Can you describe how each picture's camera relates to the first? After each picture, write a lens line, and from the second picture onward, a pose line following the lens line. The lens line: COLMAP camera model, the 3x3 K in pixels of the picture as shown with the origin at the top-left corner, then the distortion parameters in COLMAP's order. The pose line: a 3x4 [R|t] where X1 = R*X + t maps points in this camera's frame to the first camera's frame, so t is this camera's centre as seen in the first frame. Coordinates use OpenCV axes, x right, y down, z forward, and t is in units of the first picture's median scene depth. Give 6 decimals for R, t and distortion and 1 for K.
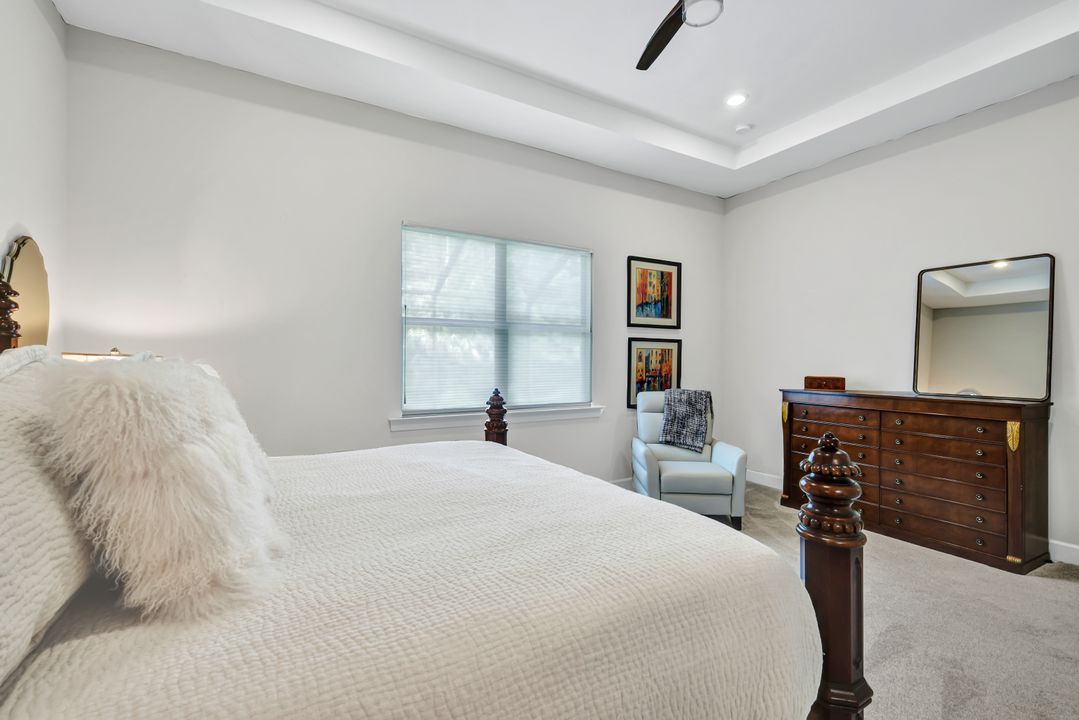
lens RADIAL K [[470.8, 0, 540.9], [0, 470.8, 355.4], [0, 0, 1]] dist [0.001404, -0.000268]
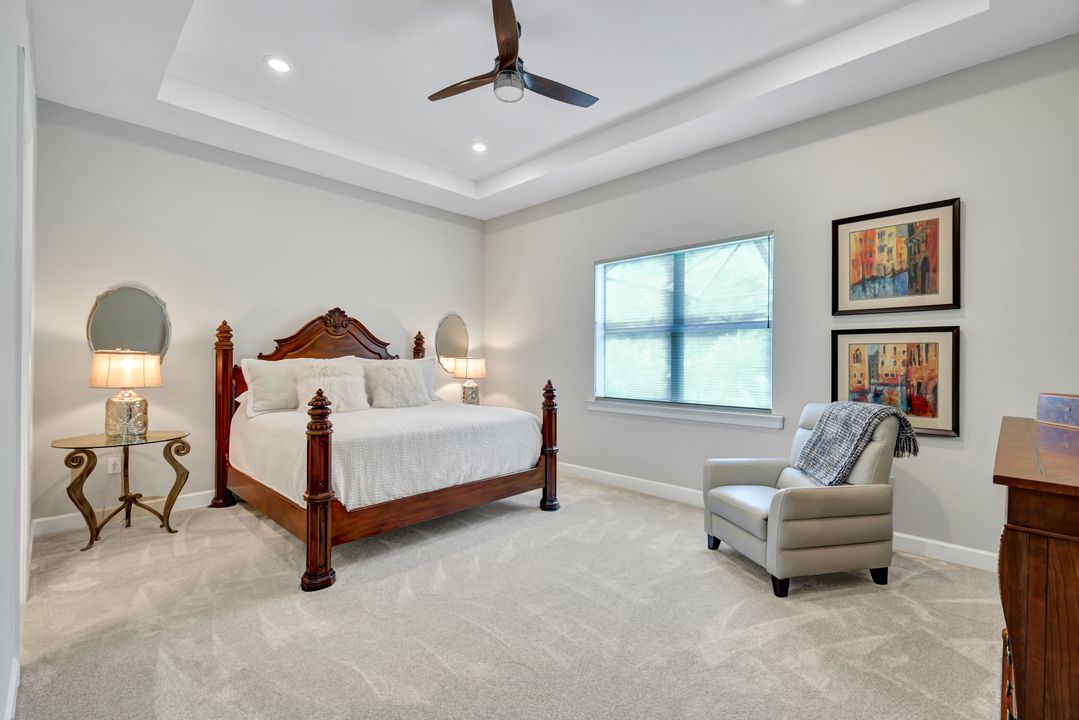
lens RADIAL K [[470.8, 0, 540.9], [0, 470.8, 355.4], [0, 0, 1]] dist [0.001404, -0.000268]
pose [[0.278873, -0.010651, -0.960269, 0.754406], [0.005886, 0.999939, -0.009382, 0.006244], [0.960310, -0.003036, 0.278919, 0.338491]]
